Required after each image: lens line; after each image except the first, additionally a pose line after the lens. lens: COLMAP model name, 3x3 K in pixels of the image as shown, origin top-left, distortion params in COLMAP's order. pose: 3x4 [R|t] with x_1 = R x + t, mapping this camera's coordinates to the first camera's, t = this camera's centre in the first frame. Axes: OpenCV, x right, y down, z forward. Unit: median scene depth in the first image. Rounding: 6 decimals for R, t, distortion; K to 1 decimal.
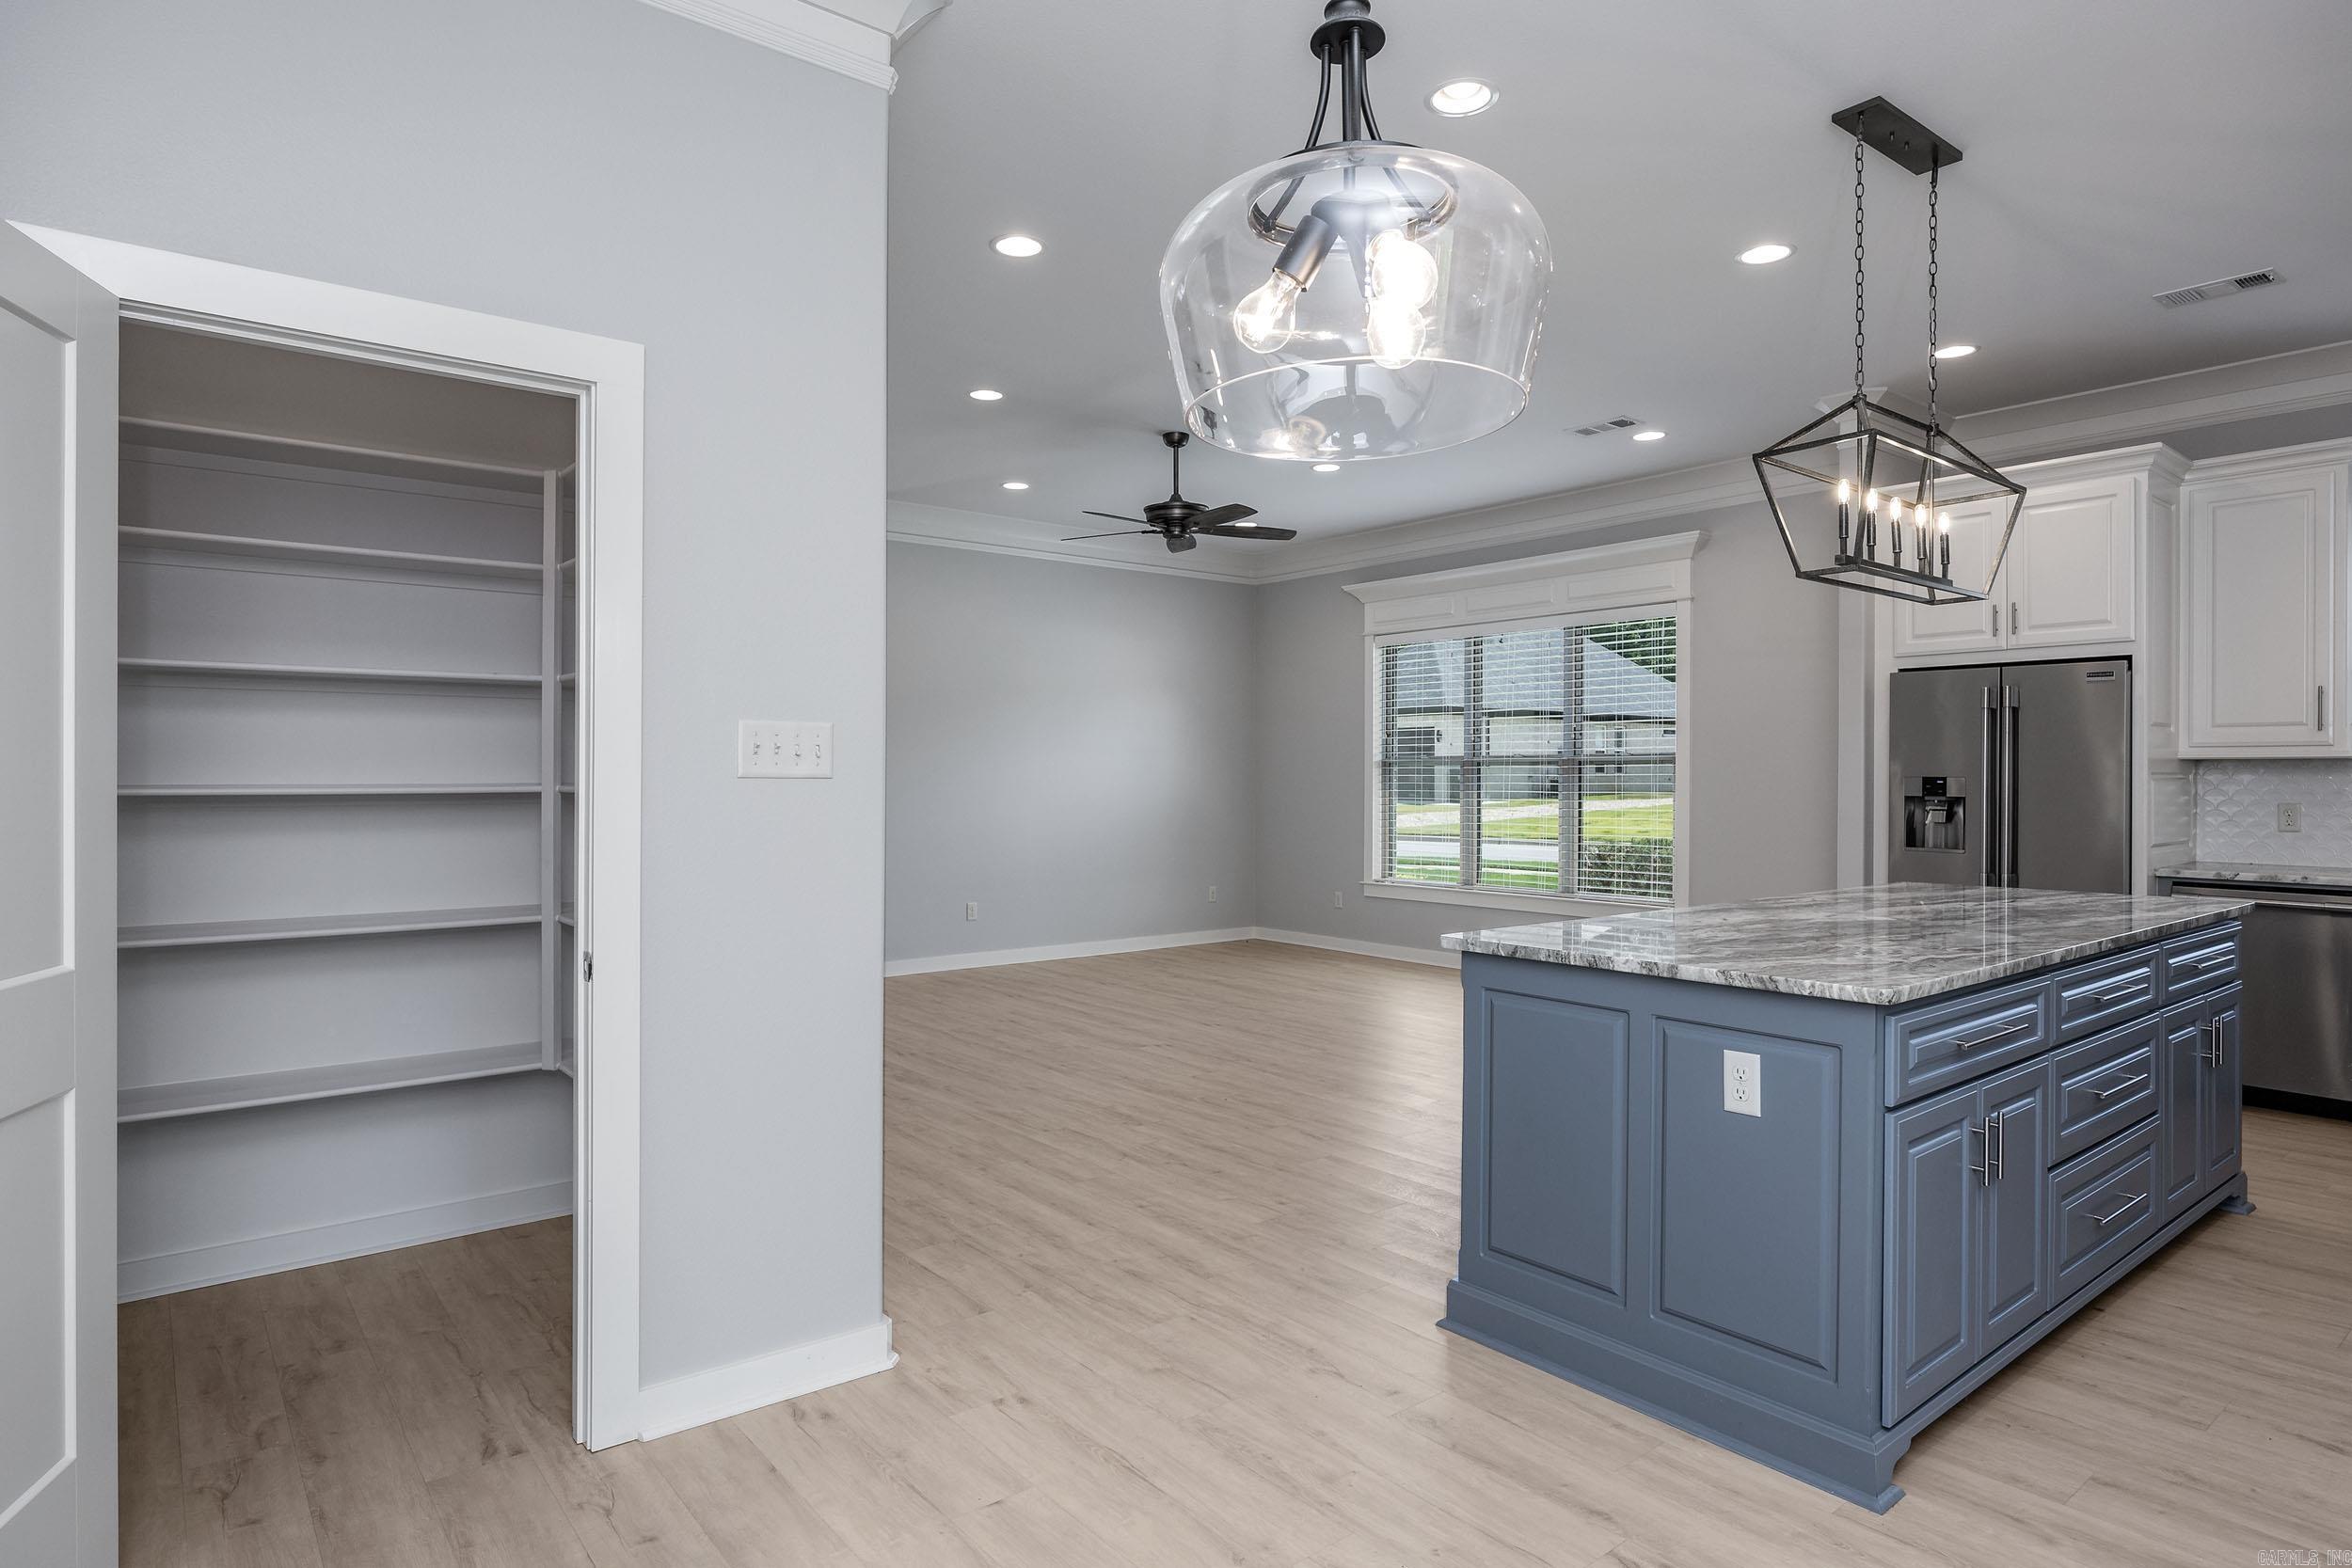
lens RADIAL K [[1260.2, 0, 1229.3], [0, 1260.2, 775.1], [0, 0, 1]] dist [-0.017245, 0.001219]
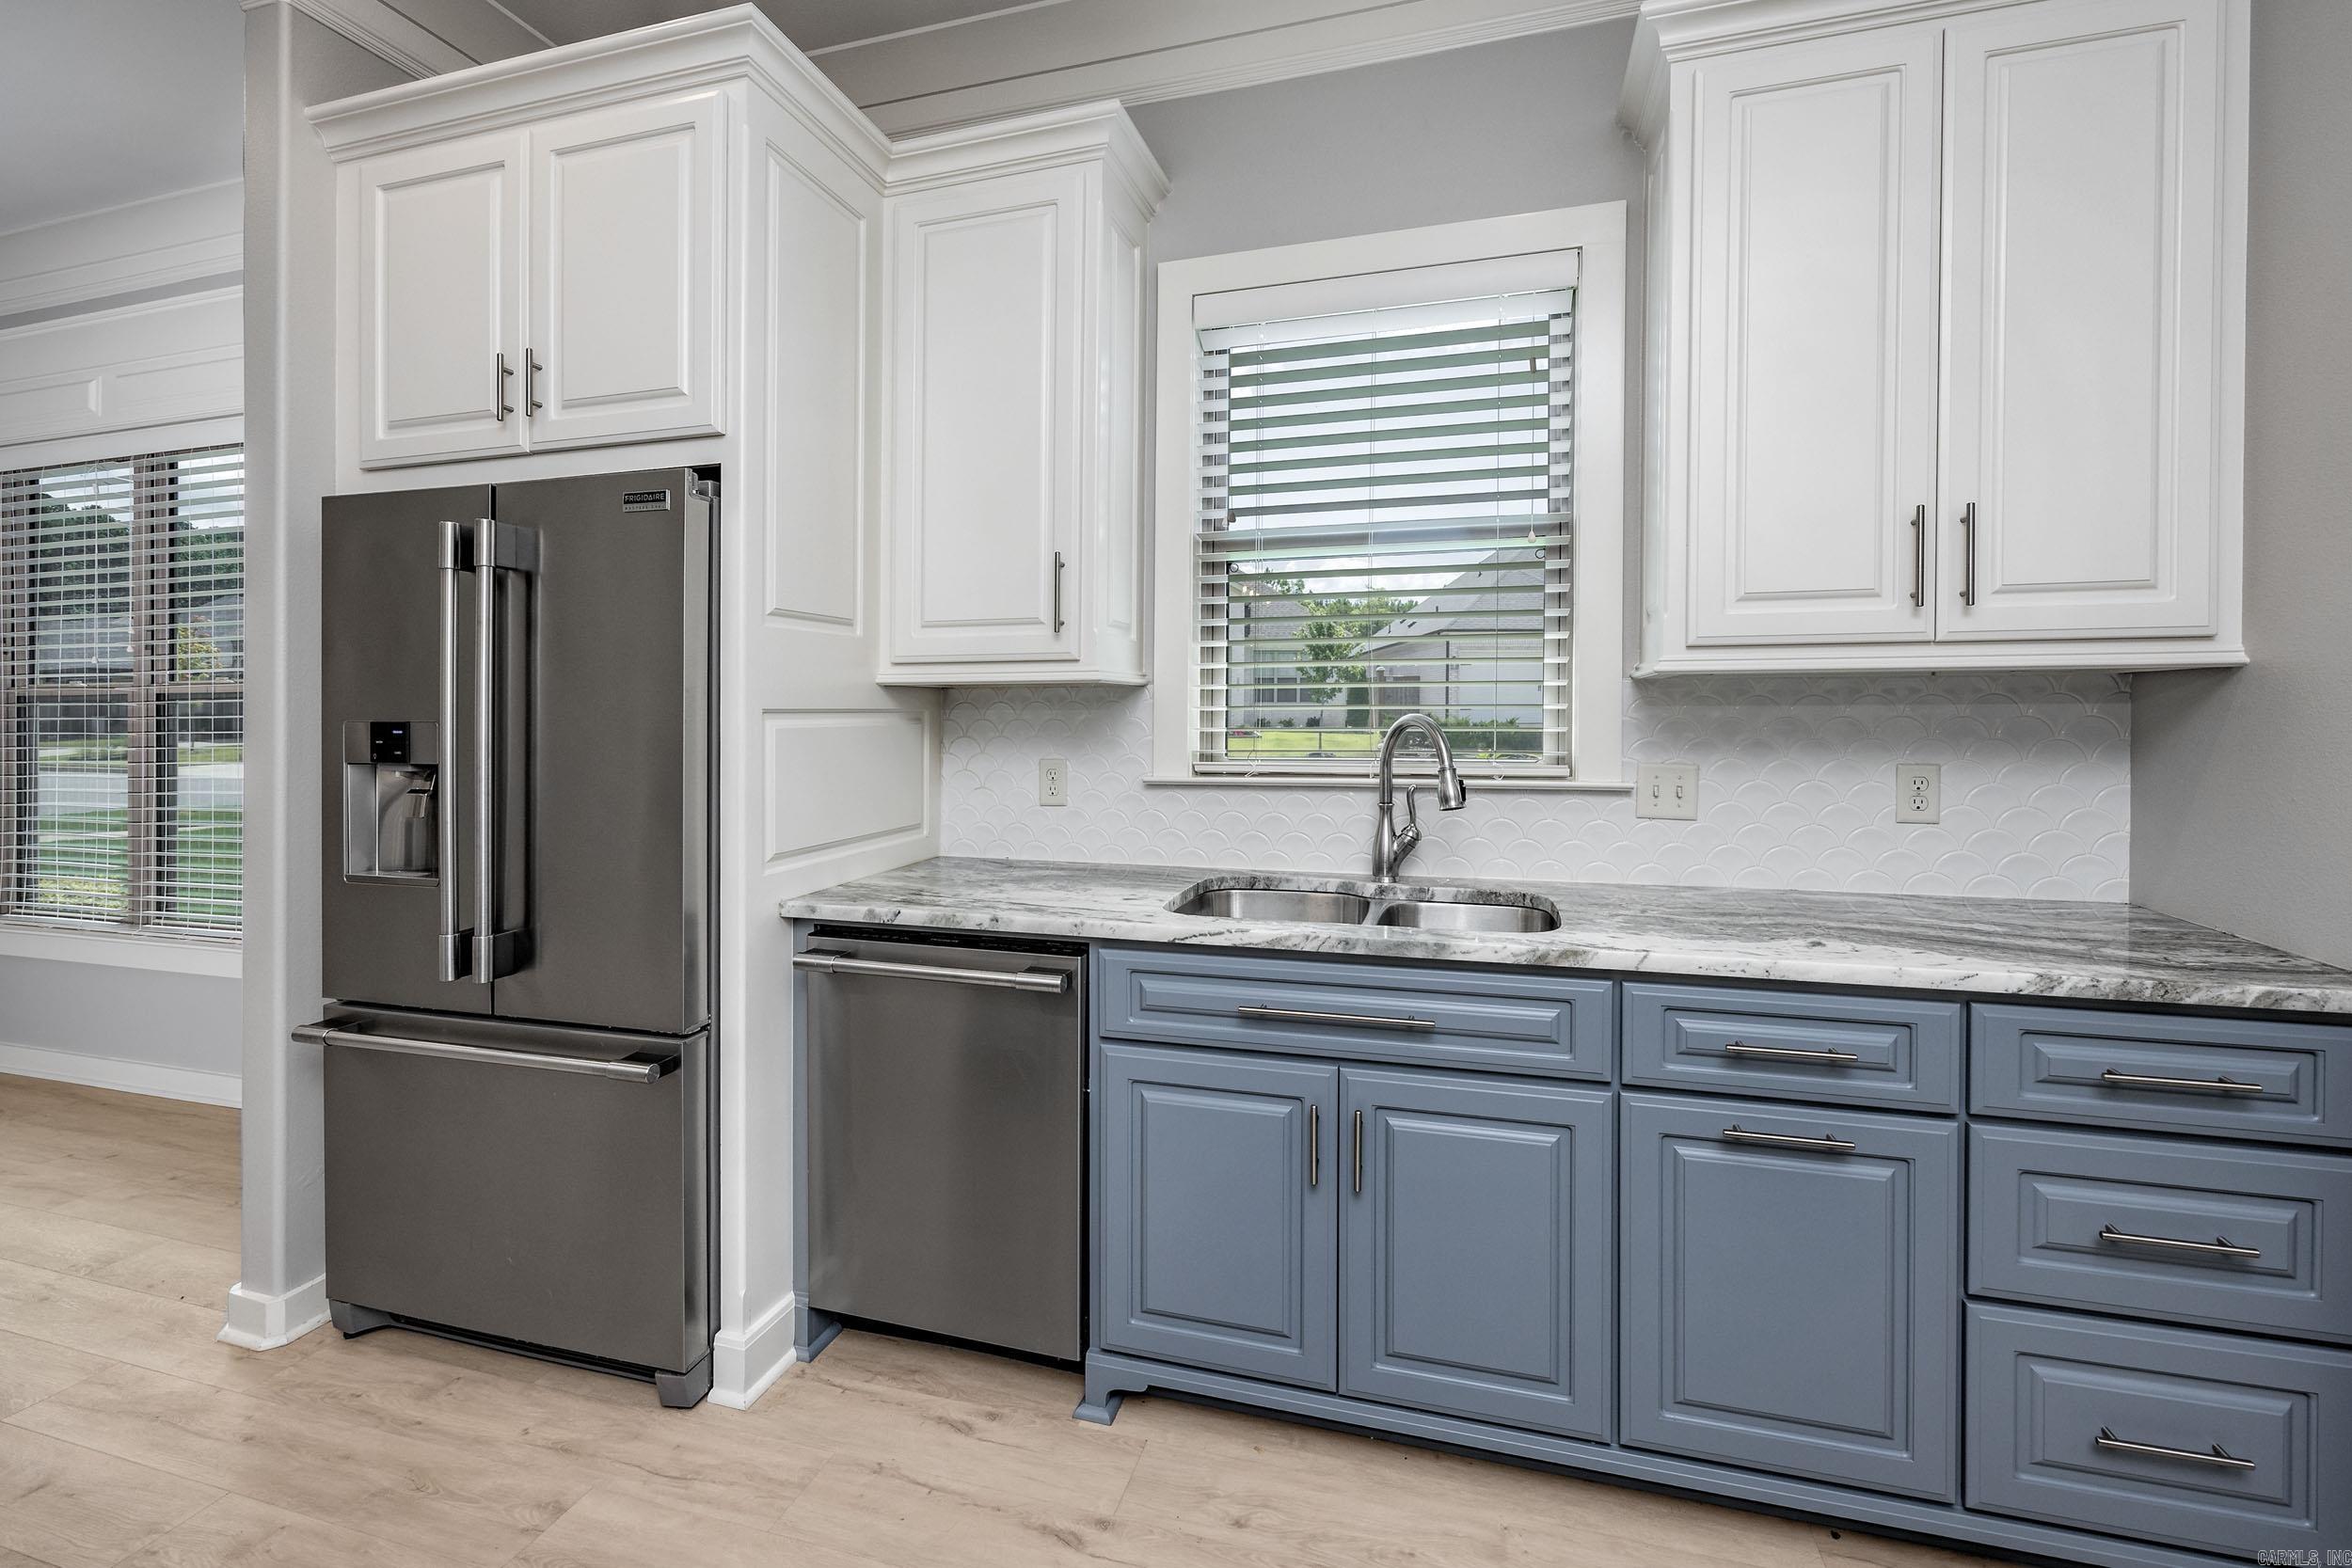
lens RADIAL K [[960.0, 0, 1183.9], [0, 960.0, 723.2], [0, 0, 1]] dist [-0.005727, 0.000335]
pose [[0.835537, -0.015501, 0.549216, 0.603889], [0.006436, 0.999809, 0.018427, -0.002636], [-0.549397, -0.011861, 0.835477, 0.537512]]
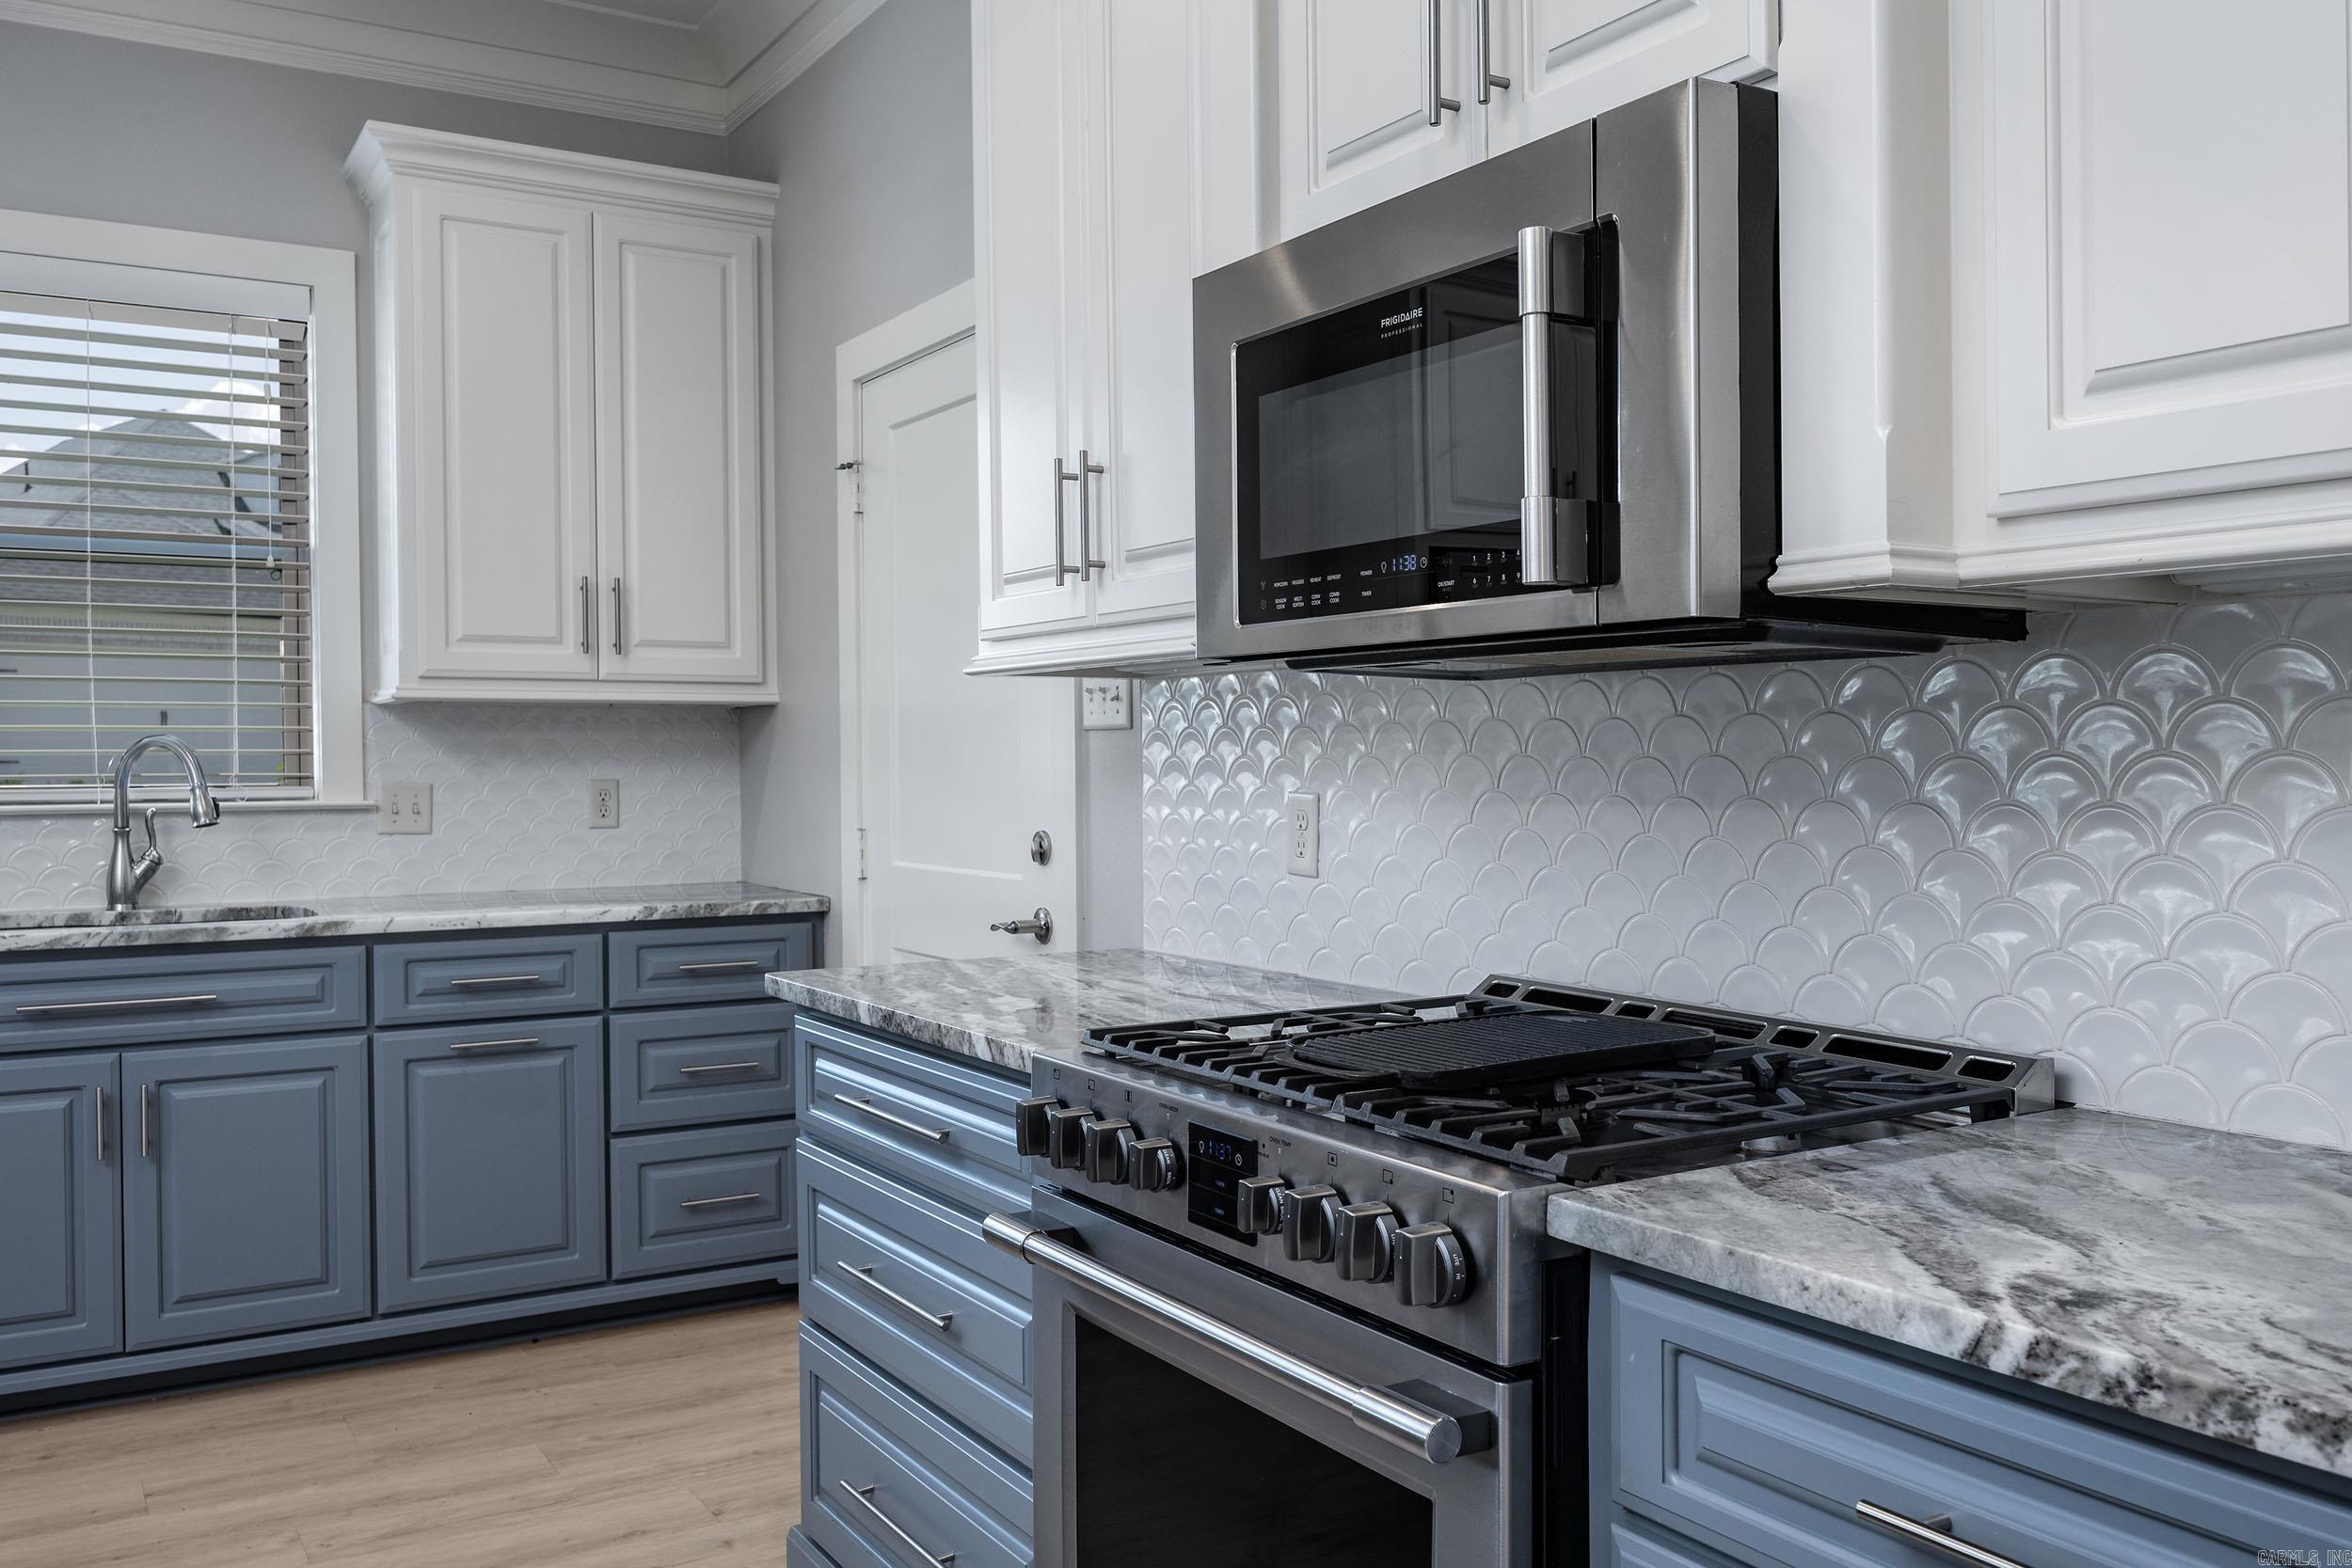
lens RADIAL K [[1967.4, 0, 1163.5], [0, 1967.4, 795.8], [0, 0, 1]] dist [0.004864, -0.006881]
pose [[0.150543, -0.021690, 0.988365, 0.202254], [0.004408, 0.999764, 0.021268, 0.009920], [-0.988594, 0.001155, 0.150603, 0.308887]]
